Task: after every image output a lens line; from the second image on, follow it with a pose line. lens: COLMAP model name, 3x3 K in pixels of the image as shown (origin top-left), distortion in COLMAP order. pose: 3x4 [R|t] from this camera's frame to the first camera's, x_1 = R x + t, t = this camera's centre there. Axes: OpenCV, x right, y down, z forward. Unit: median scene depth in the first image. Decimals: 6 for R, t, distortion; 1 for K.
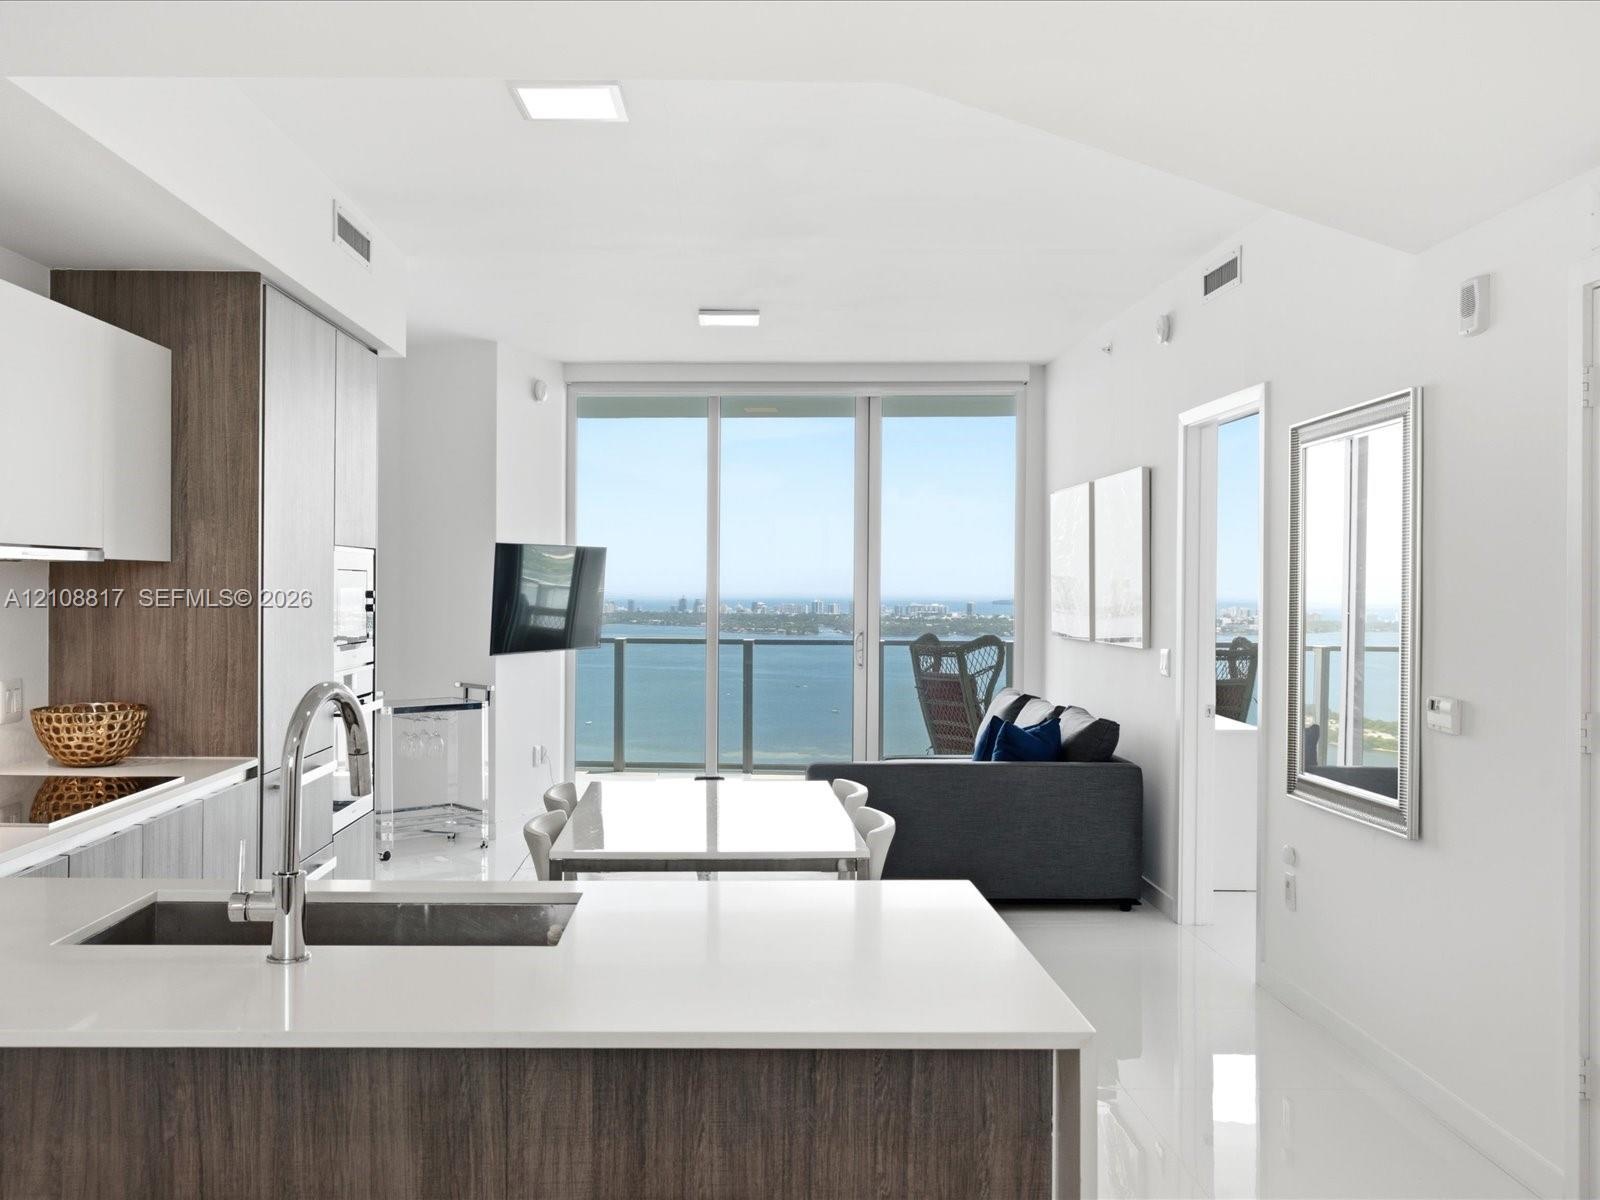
lens RADIAL K [[1522.0, 0, 800.0], [0, 1522.0, 600.0], [0, 0, 1]] dist [-0.003145, -0.000546]
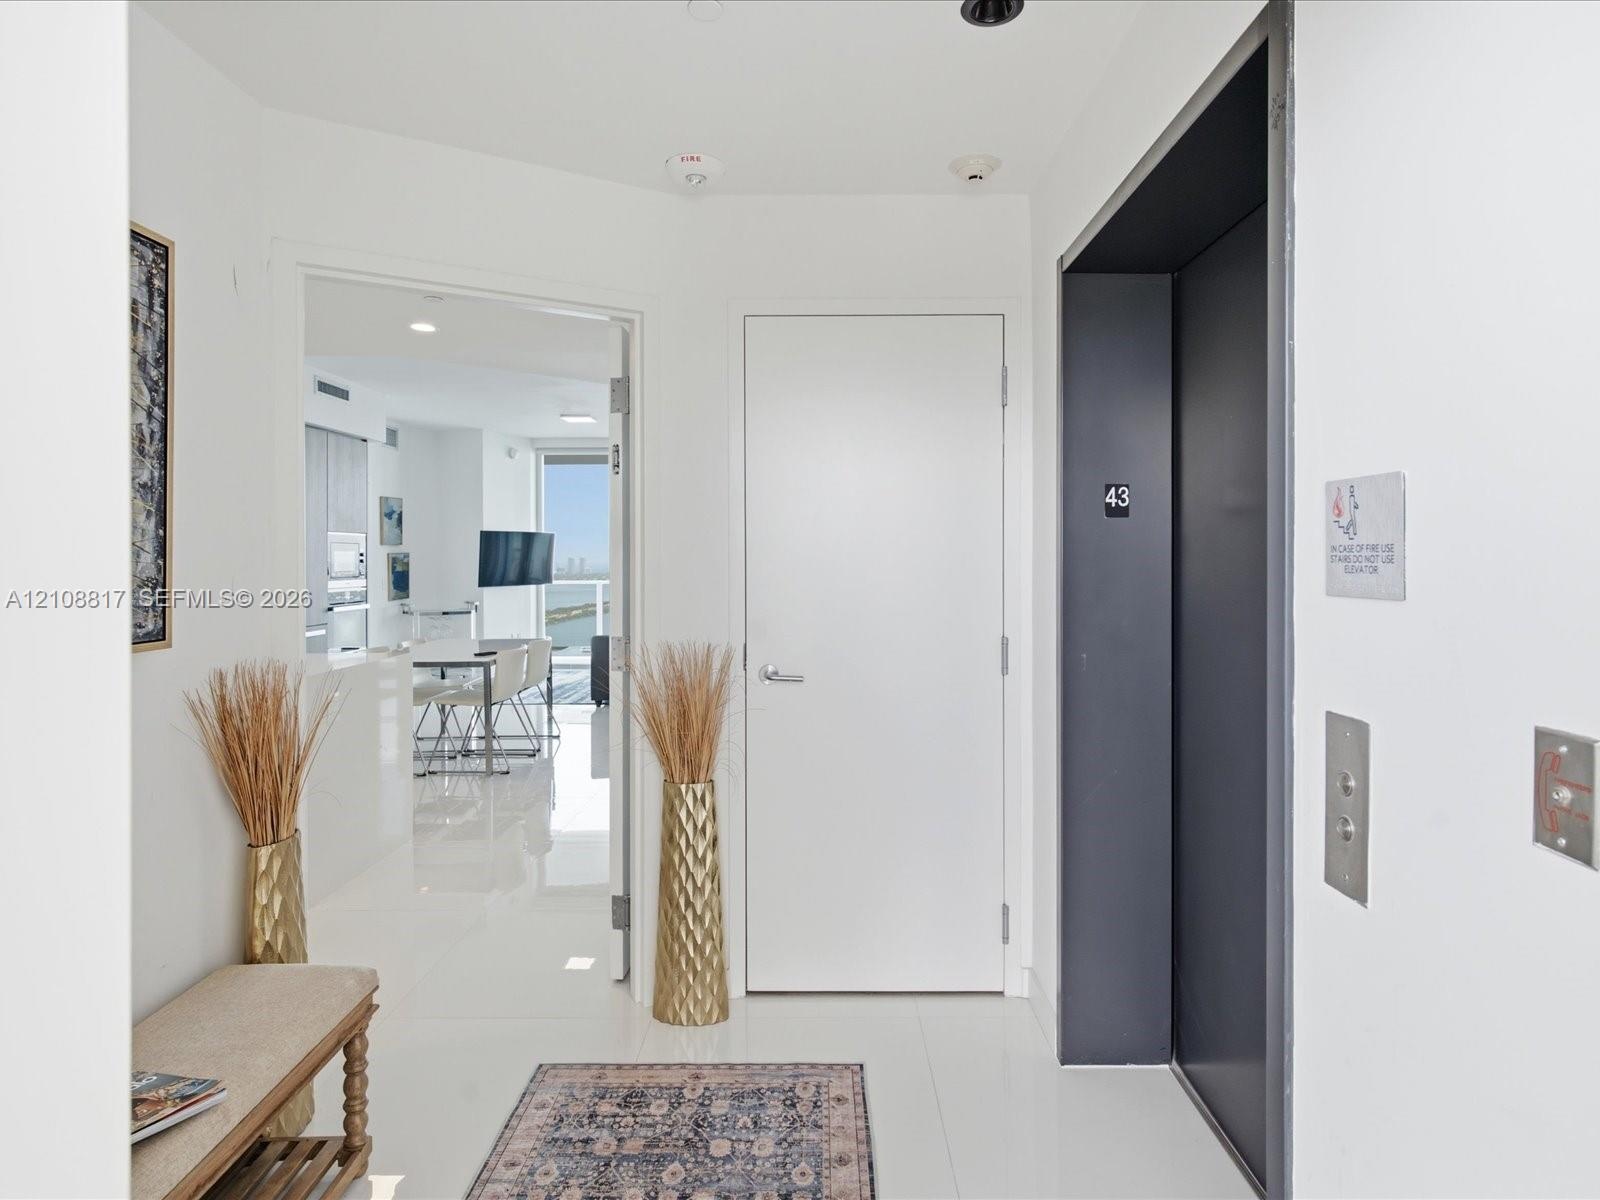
lens RADIAL K [[926.4, 0, 847.3], [0, 926.4, 562.1], [0, 0, 1]] dist [0.000308, 0.000423]
pose [[0.999900, -0.006916, -0.012339, 0.541259], [0.006870, 0.999969, -0.003762, 0.021363], [0.012365, 0.003676, 0.999917, -0.378383]]
